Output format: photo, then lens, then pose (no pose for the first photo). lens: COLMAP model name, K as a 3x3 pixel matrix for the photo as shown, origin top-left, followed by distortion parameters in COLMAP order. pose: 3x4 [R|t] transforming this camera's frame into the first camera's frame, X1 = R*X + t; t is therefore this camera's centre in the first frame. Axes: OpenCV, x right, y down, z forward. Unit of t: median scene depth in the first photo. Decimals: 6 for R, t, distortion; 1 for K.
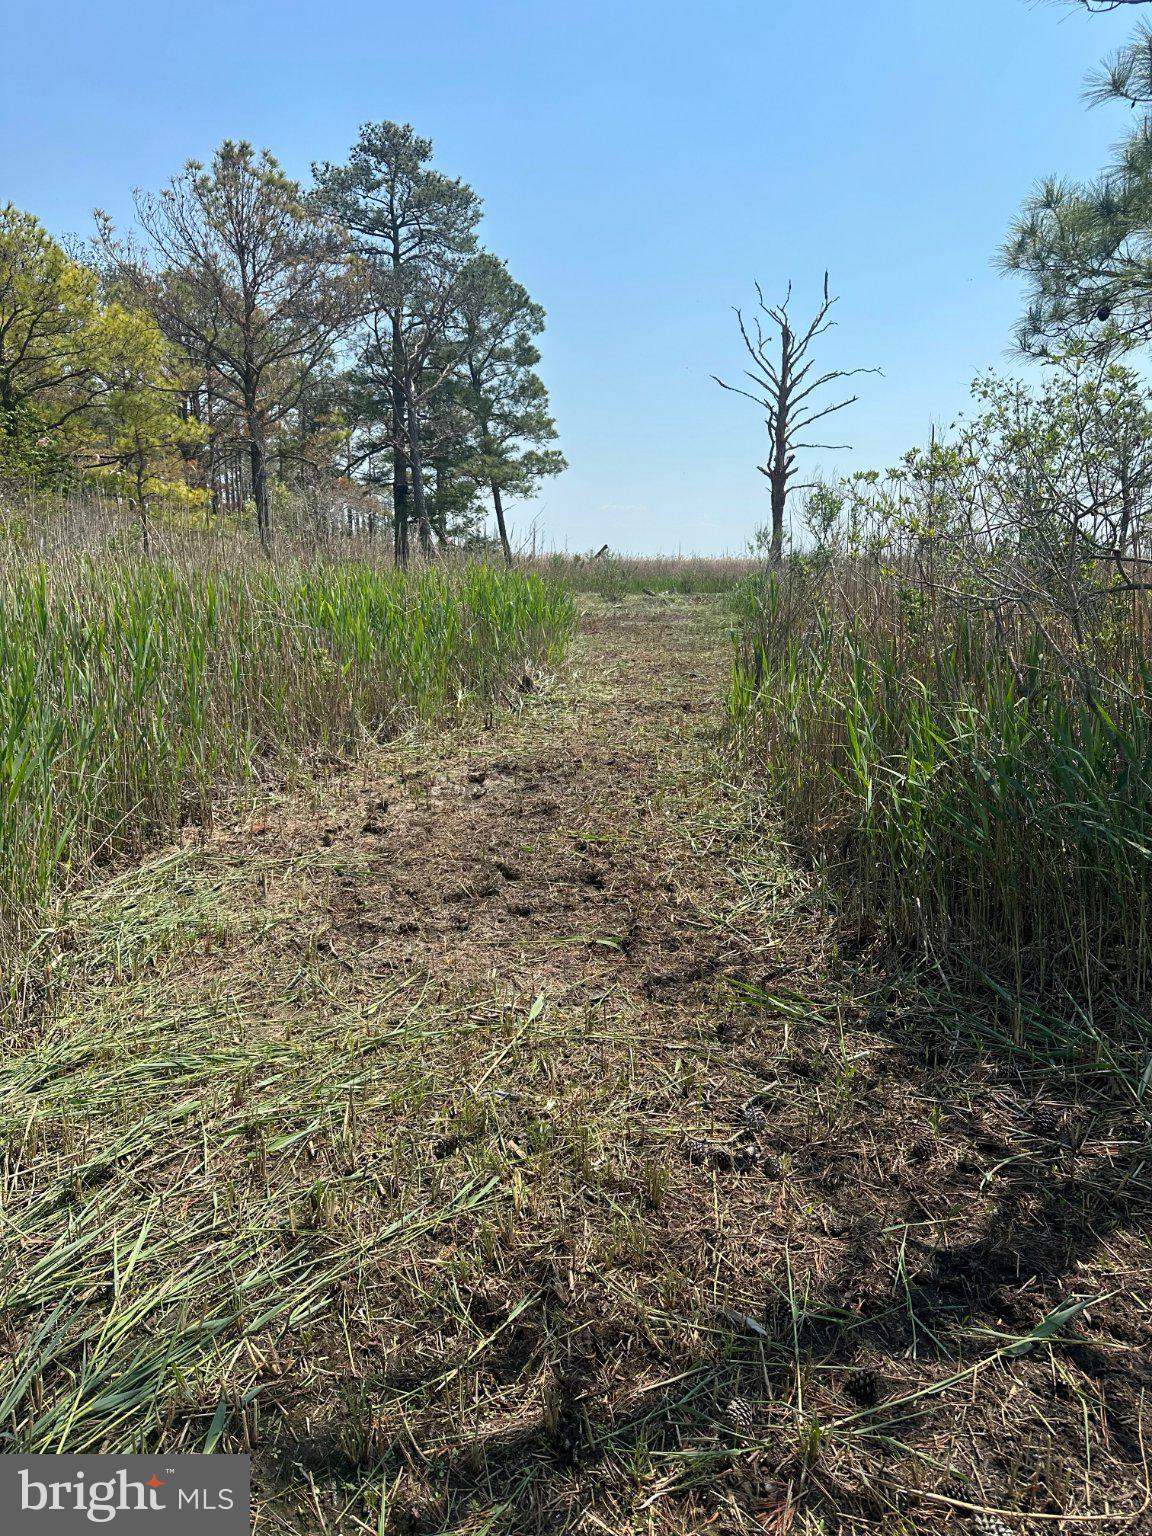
lens RADIAL K [[1174.1, 0, 576.0], [0, 1174.1, 768.0], [0, 0, 1]] dist [-0.008878, -0.007067]
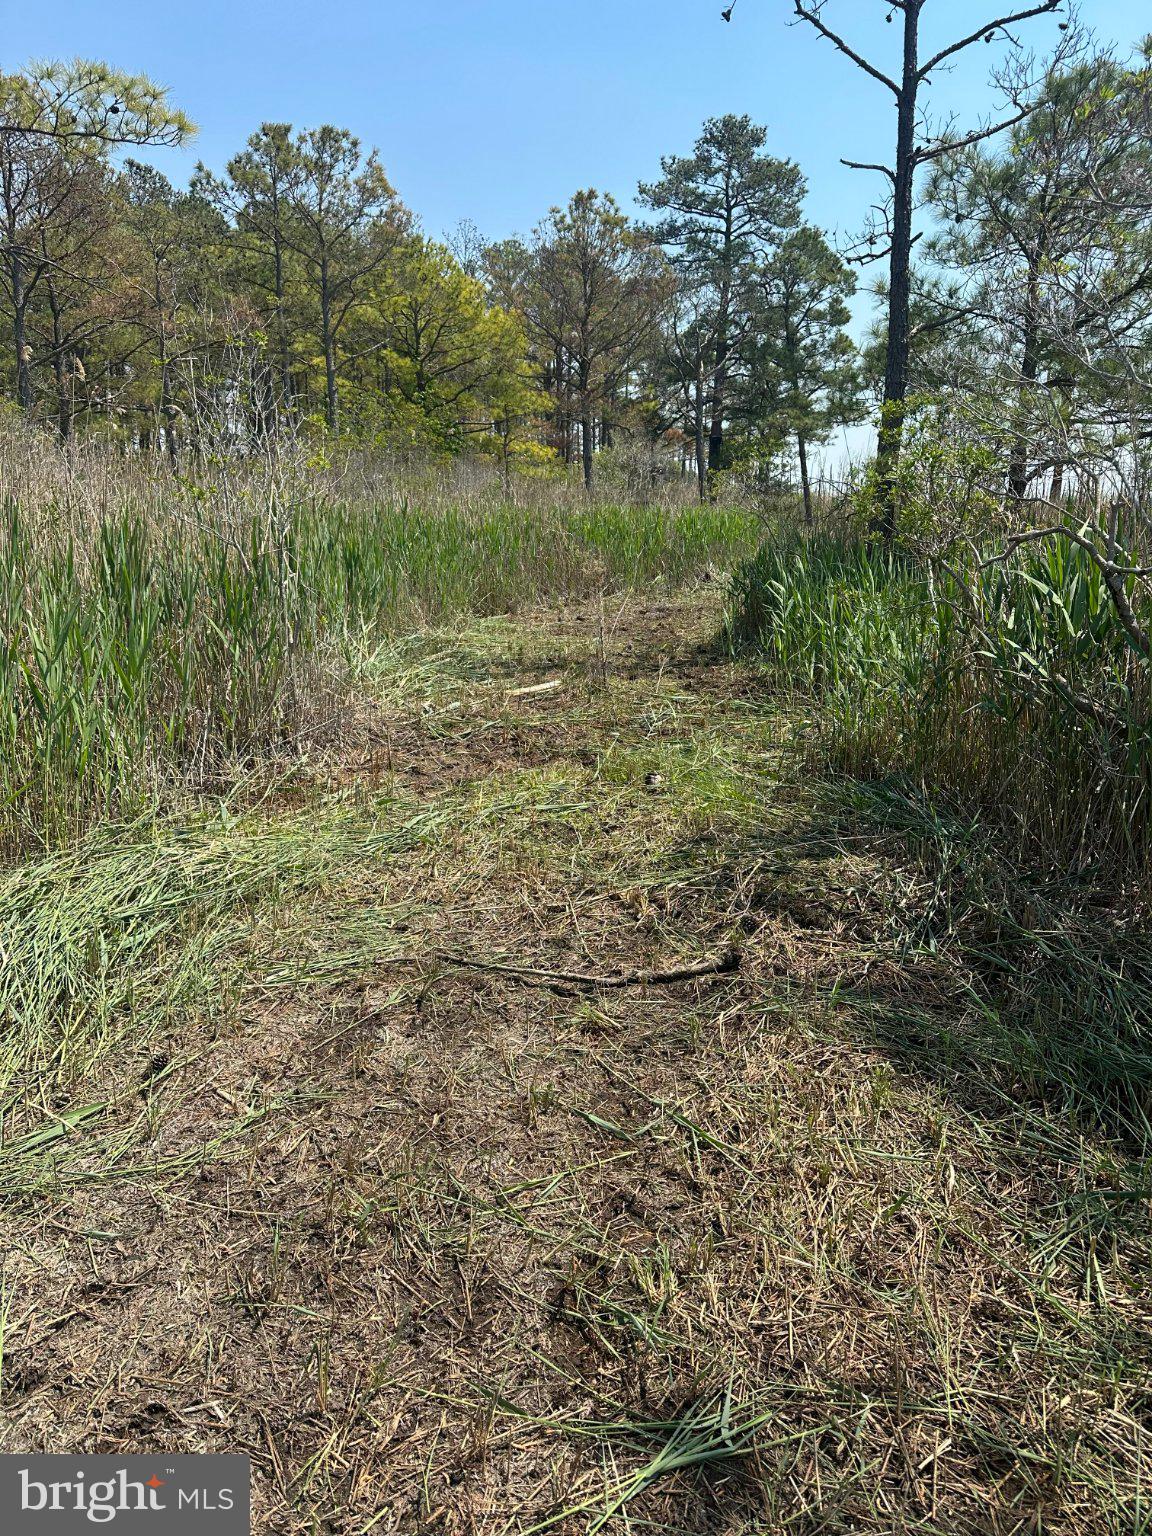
lens RADIAL K [[1174.1, 0, 576.0], [0, 1174.1, 768.0], [0, 0, 1]] dist [-0.008878, -0.007067]
pose [[0.956310, 0.073362, -0.283000, 0.069077], [-0.058443, 0.996437, 0.060816, 0.027896], [0.286453, -0.041620, 0.957190, -0.173815]]
